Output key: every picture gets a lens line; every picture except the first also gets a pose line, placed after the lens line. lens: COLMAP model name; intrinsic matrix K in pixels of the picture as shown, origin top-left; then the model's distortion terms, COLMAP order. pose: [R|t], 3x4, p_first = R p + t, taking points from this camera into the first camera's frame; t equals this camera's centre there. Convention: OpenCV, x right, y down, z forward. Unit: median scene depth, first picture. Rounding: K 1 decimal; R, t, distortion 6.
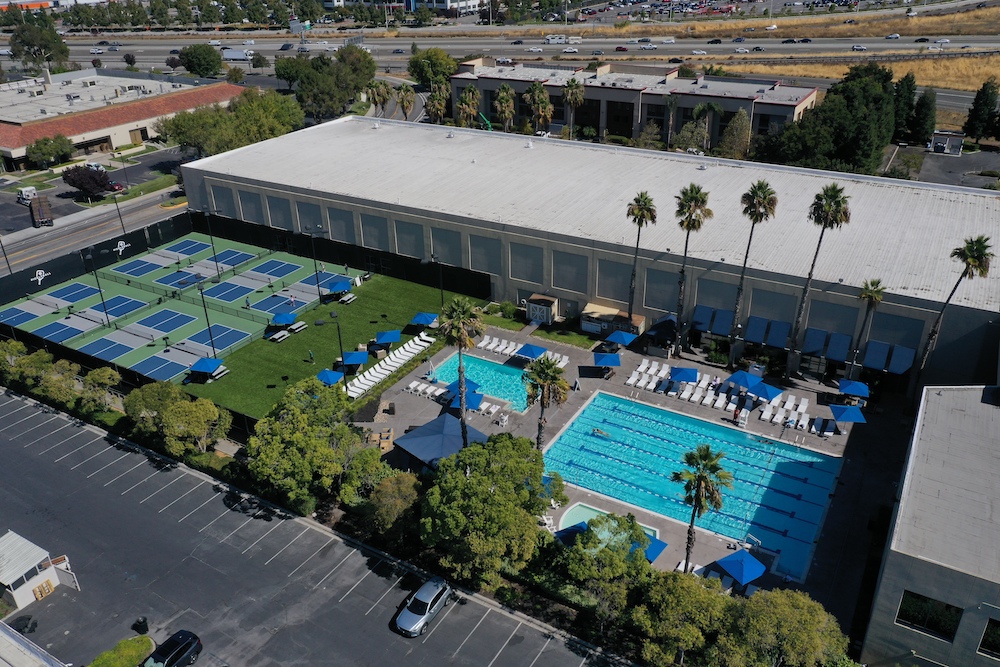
lens RADIAL K [[789.5, 0, 497.0], [0, 789.5, 332.8], [0, 0, 1]] dist [-0.013350, -0.005124]
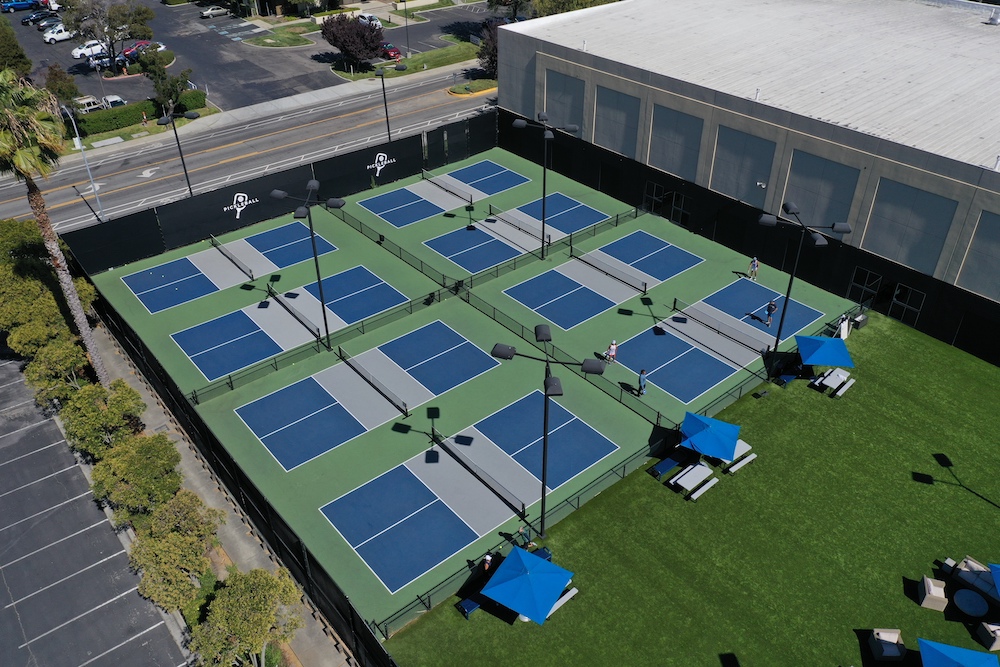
lens RADIAL K [[789.5, 0, 502.8], [0, 789.5, 332.6], [0, 0, 1]] dist [-0.013350, -0.005124]
pose [[0.943377, 0.197344, -0.266637, -0.218153], [-0.160822, 0.975100, 0.152694, -0.091698], [0.290131, -0.101167, 0.951625, 0.471590]]
